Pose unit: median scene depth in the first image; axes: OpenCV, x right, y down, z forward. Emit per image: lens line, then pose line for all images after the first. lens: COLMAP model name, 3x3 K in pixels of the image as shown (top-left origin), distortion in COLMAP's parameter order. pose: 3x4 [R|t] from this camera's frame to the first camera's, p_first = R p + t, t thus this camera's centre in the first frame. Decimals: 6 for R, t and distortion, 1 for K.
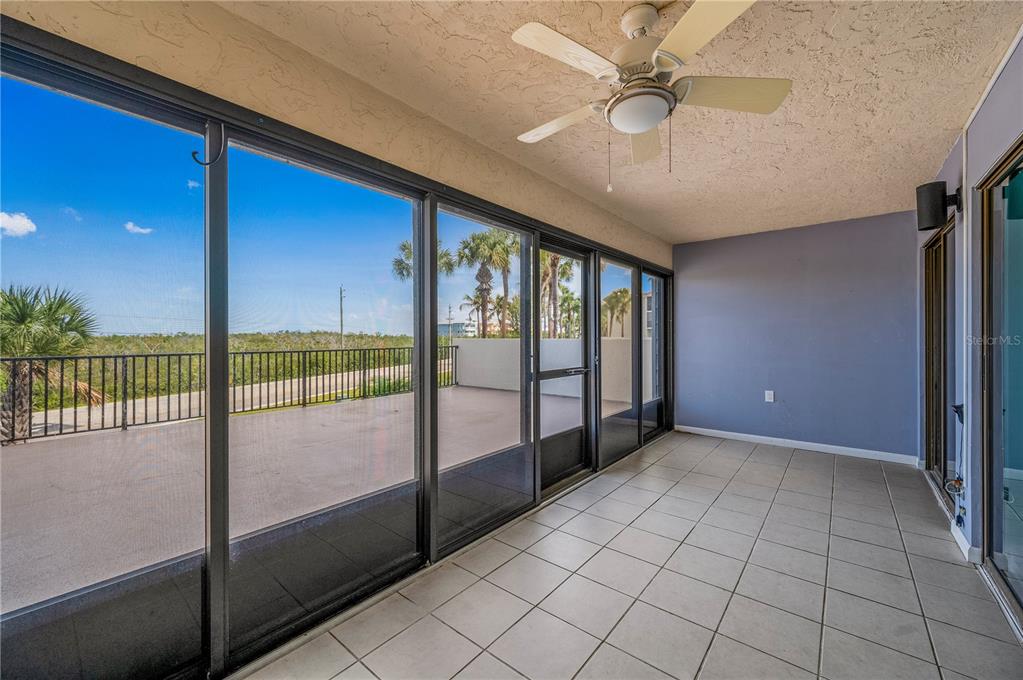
lens RADIAL K [[407.8, 0, 515.5], [0, 407.8, 338.1], [0, 0, 1]] dist [-0.001359, -0.000340]
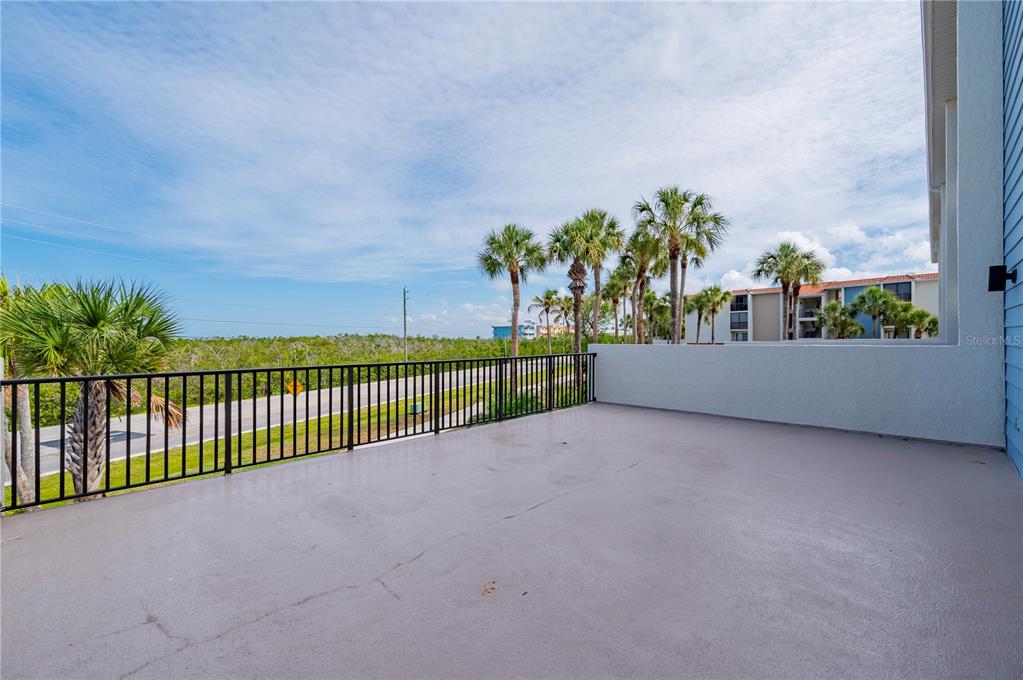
lens RADIAL K [[407.8, 0, 532.8], [0, 407.8, 344.9], [0, 0, 1]] dist [-0.001359, -0.000340]
pose [[0.998292, -0.000329, -0.058413, -0.127531], [0.000962, 0.999941, 0.010813, -0.003688], [0.058406, -0.010851, 0.998234, 0.104803]]
